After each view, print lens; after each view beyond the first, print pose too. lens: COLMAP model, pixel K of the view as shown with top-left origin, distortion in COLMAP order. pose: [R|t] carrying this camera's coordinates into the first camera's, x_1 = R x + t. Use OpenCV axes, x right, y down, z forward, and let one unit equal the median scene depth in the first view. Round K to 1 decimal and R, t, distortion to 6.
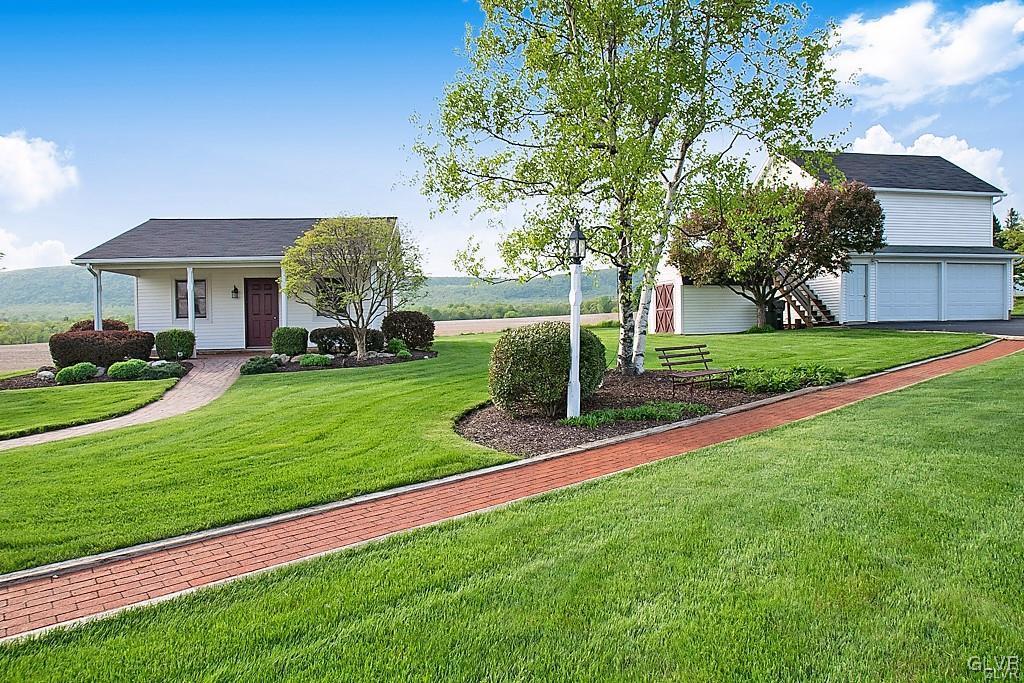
lens RADIAL K [[646.5, 0, 512.0], [0, 646.5, 341.5], [0, 0, 1]] dist [-0.003138, -0.000481]
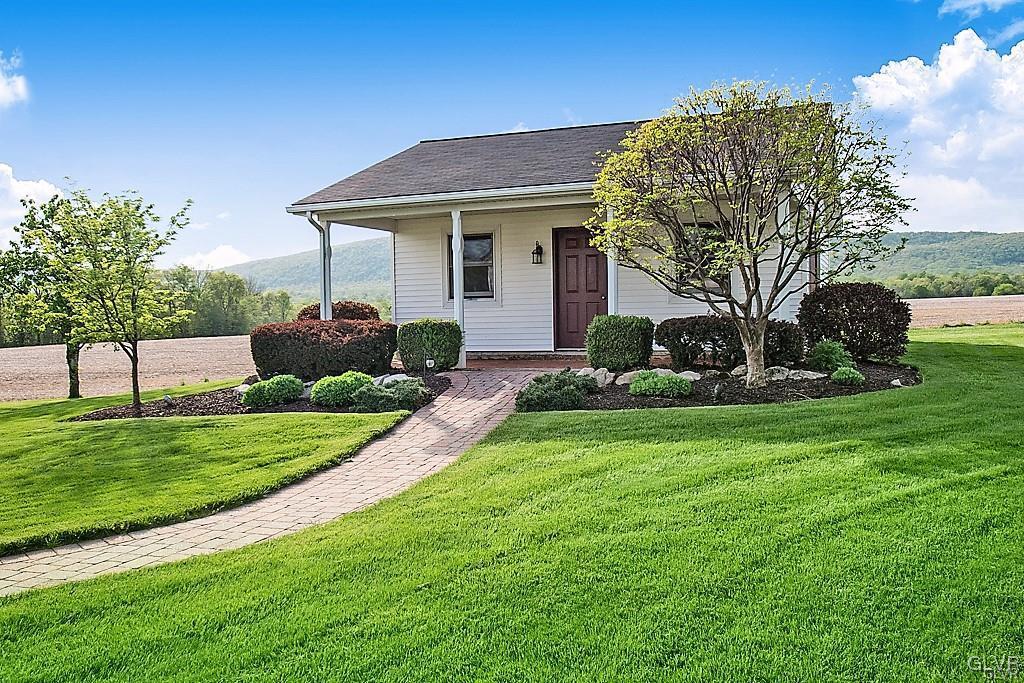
lens RADIAL K [[870.0, 0, 512.0], [0, 870.0, 341.5], [0, 0, 1]] dist [-0.066218, -0.001413]
pose [[0.871001, 0.020126, -0.490869, -0.074954], [-0.011881, 0.999731, 0.019909, -0.014274], [0.491138, -0.011509, 0.871006, 0.349893]]
